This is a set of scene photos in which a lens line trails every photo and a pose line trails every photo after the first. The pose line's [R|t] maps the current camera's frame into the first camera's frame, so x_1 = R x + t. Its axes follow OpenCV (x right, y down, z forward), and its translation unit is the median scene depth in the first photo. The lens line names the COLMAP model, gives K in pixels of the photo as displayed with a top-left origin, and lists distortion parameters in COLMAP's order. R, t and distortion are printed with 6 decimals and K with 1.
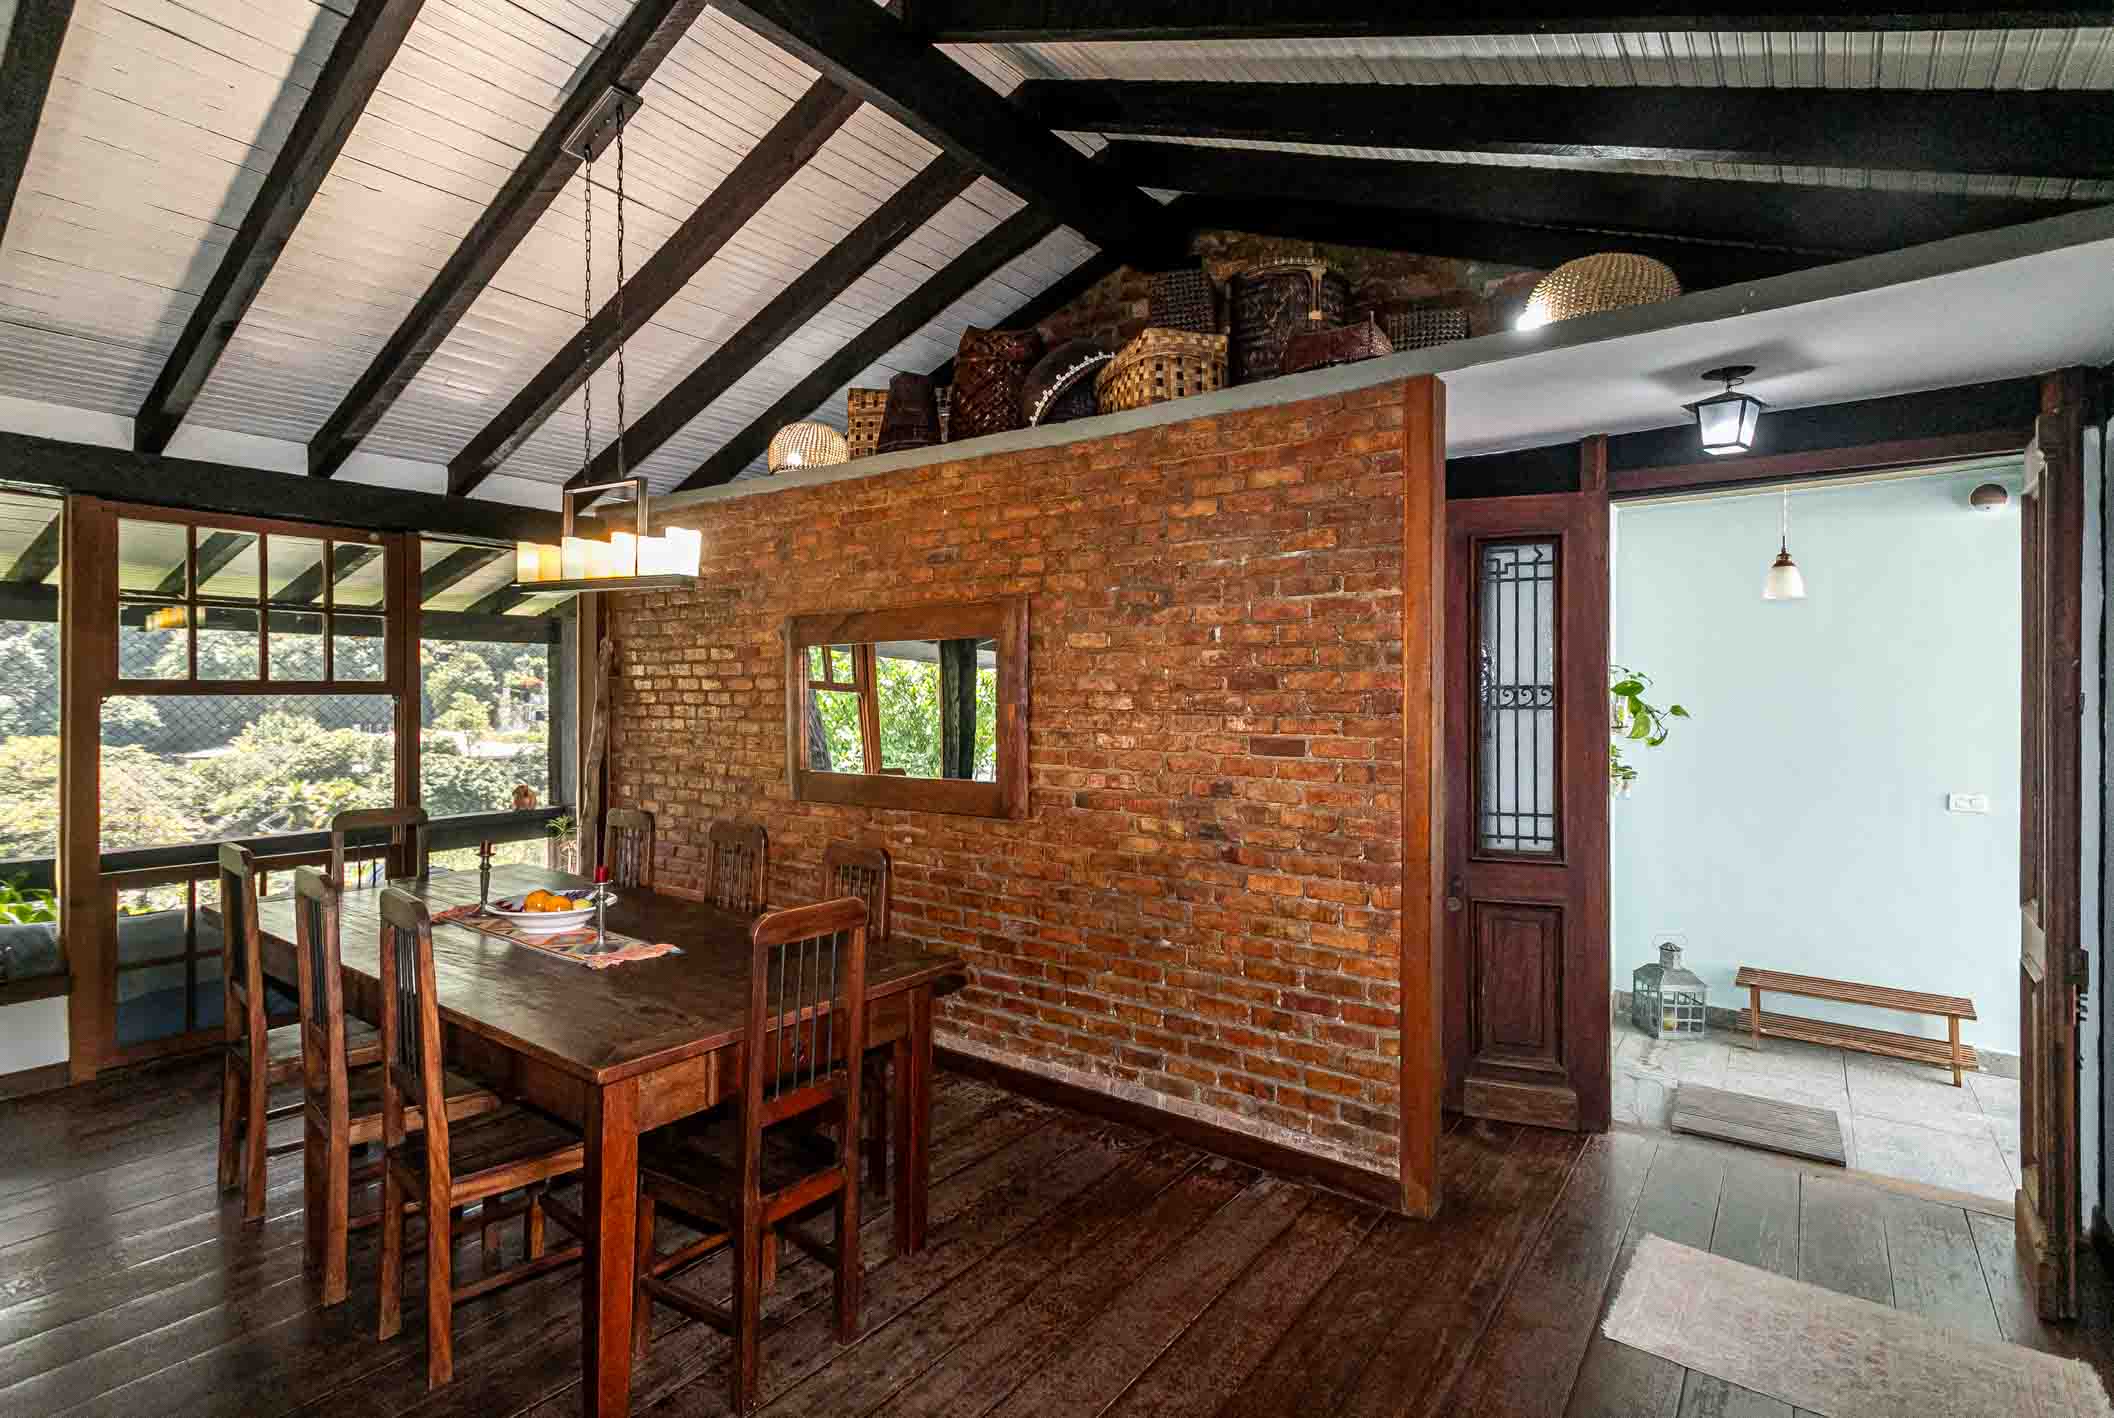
lens RADIAL K [[1006.5, 0, 1057.0], [0, 1006.5, 709.0], [0, 0, 1]] dist [0.000150, -0.000005]
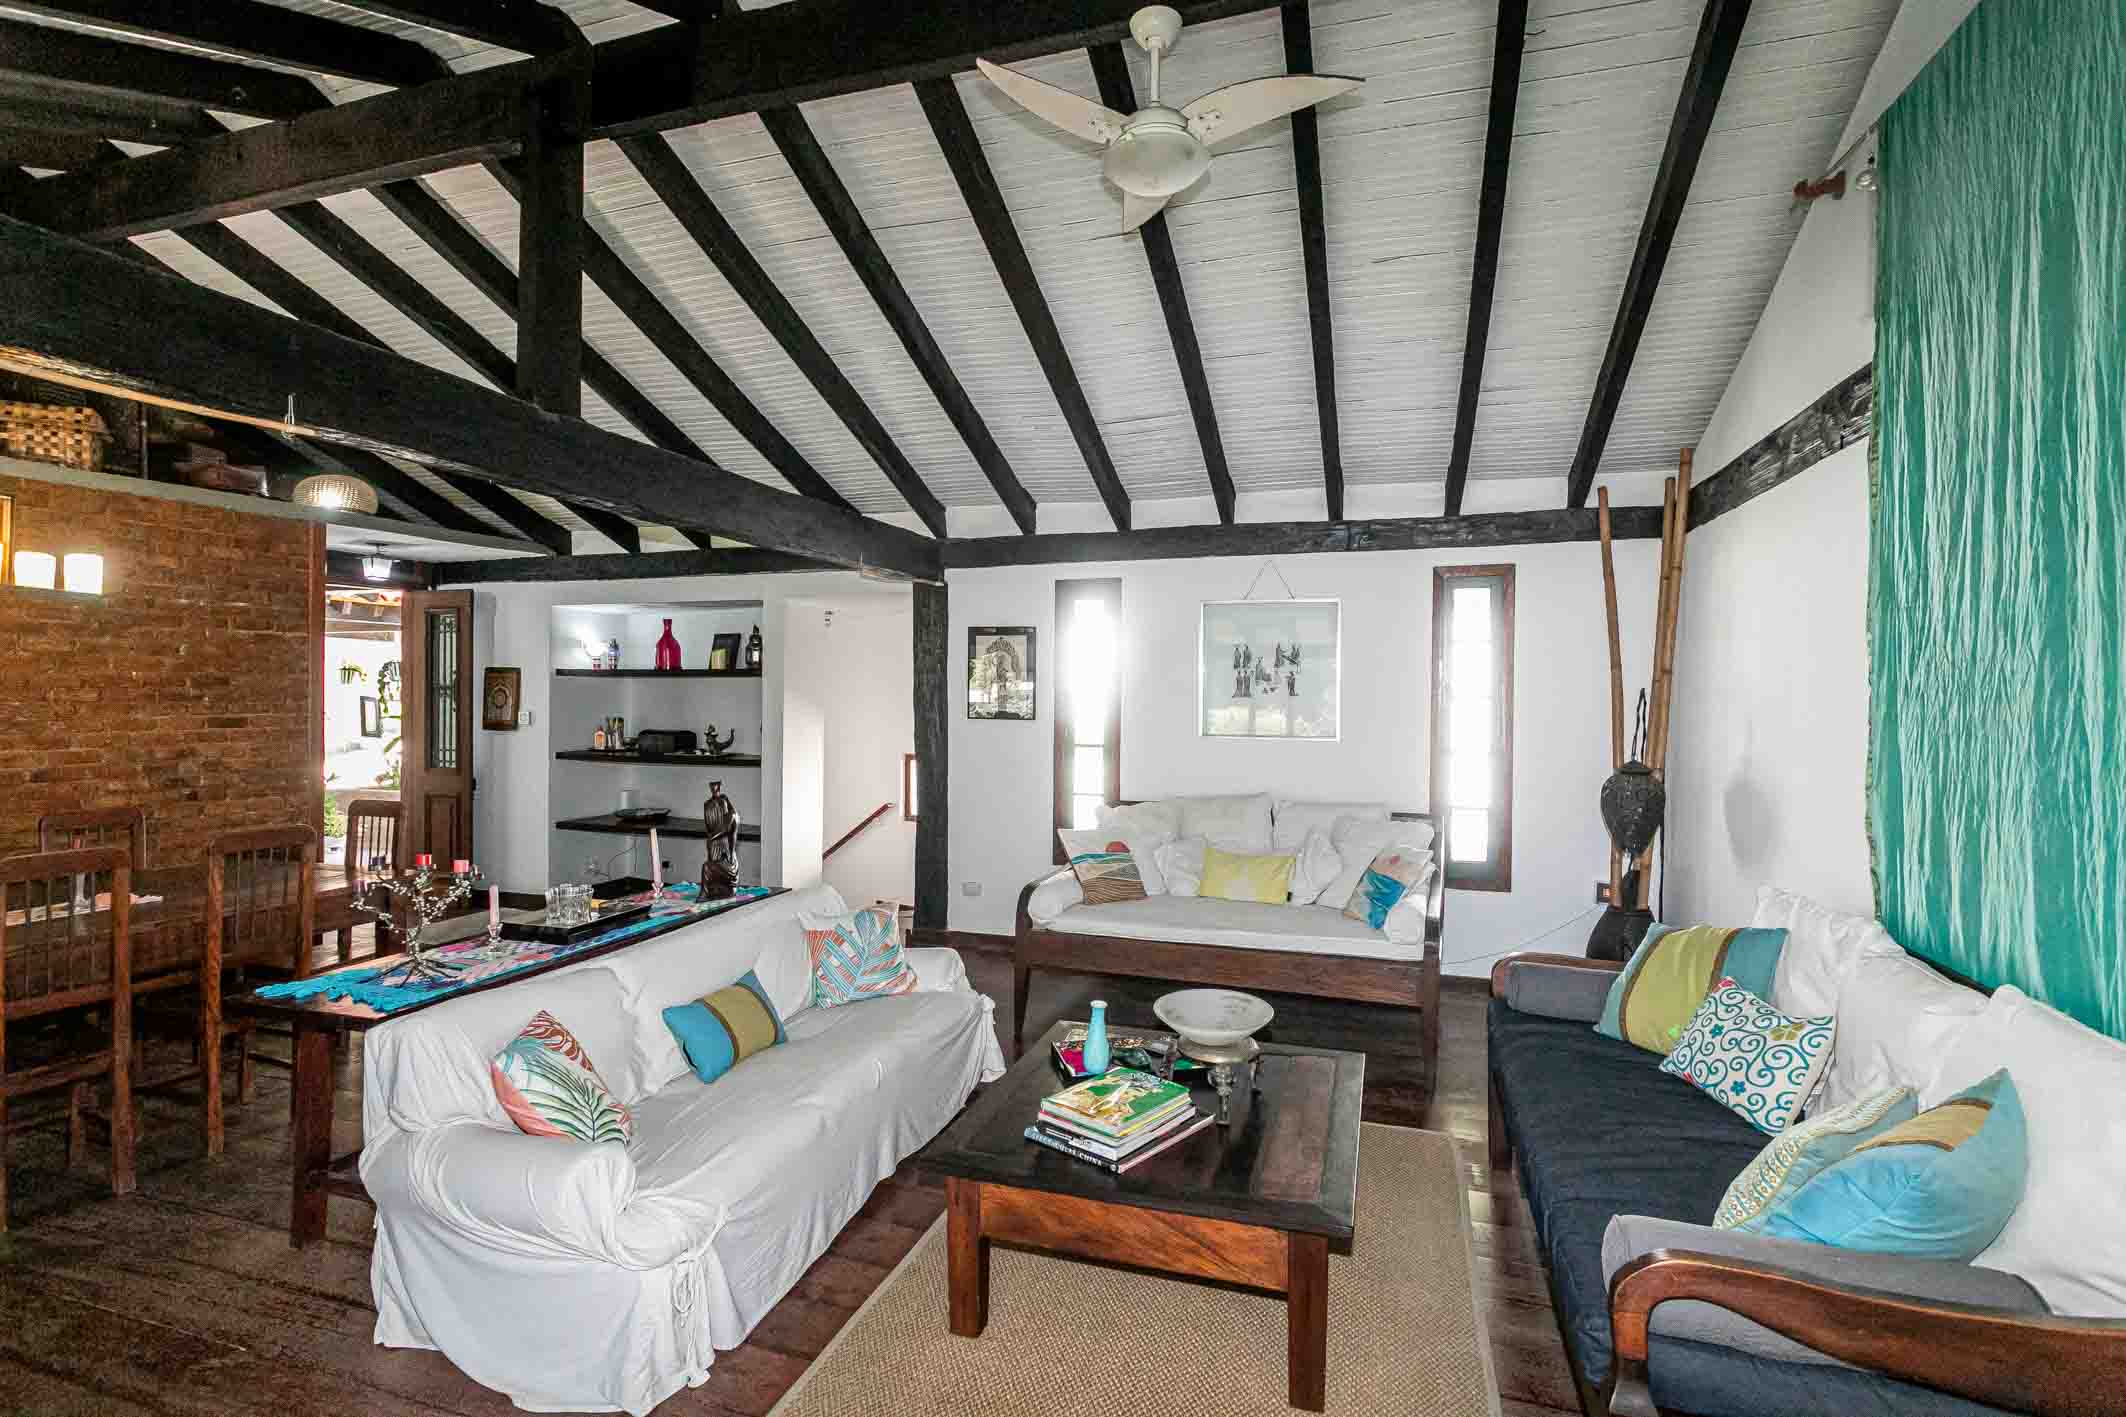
lens RADIAL K [[993.9, 0, 1063.0], [0, 993.9, 708.5], [0, 0, 1]] dist [0.003515, -0.000190]
pose [[-0.329707, -0.017421, 0.943923, -1.708611], [0.011882, 0.999674, 0.022600, -0.004132], [-0.944009, 0.018667, -0.329392, 0.261335]]
